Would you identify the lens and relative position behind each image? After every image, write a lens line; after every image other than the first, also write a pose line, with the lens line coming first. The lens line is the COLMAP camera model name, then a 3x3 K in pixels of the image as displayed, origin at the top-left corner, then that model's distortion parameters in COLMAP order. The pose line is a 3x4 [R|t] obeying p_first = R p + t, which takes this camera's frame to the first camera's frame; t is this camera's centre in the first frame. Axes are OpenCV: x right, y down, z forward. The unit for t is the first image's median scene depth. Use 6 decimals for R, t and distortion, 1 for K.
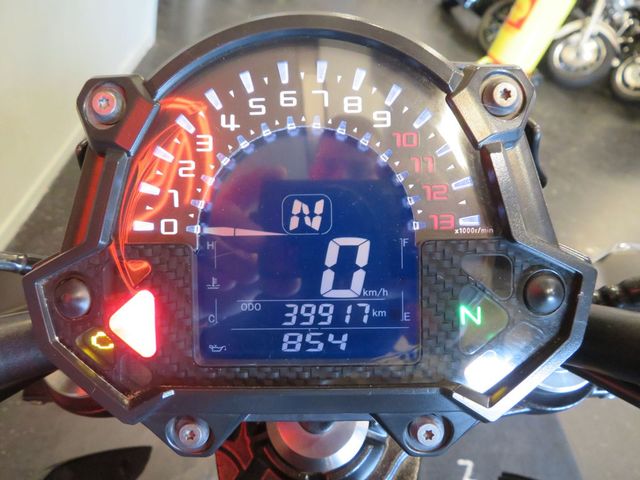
lens RADIAL K [[466.3, 0, 319.7], [0, 466.3, 239.3], [0, 0, 1]] dist [0.000712, 0.000322]
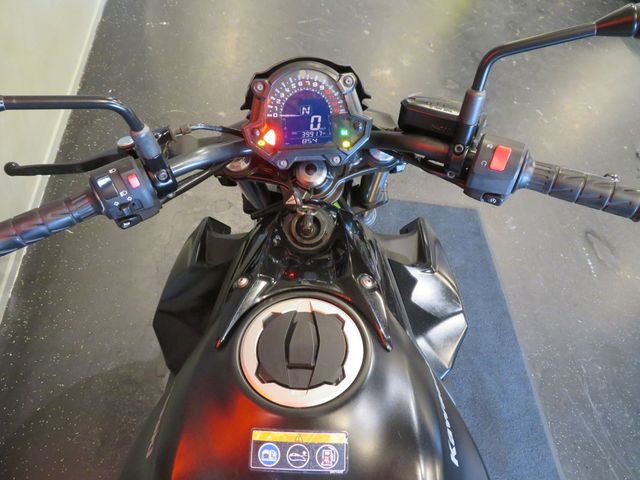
lens RADIAL K [[466.3, 0, 321.5], [0, 466.3, 240.2], [0, 0, 1]] dist [0.000712, 0.000322]
pose [[0.997824, -0.060039, 0.027260, -0.075756], [0.050986, 0.964691, 0.258402, -0.003557], [-0.041811, -0.256449, 0.965653, -3.506780]]
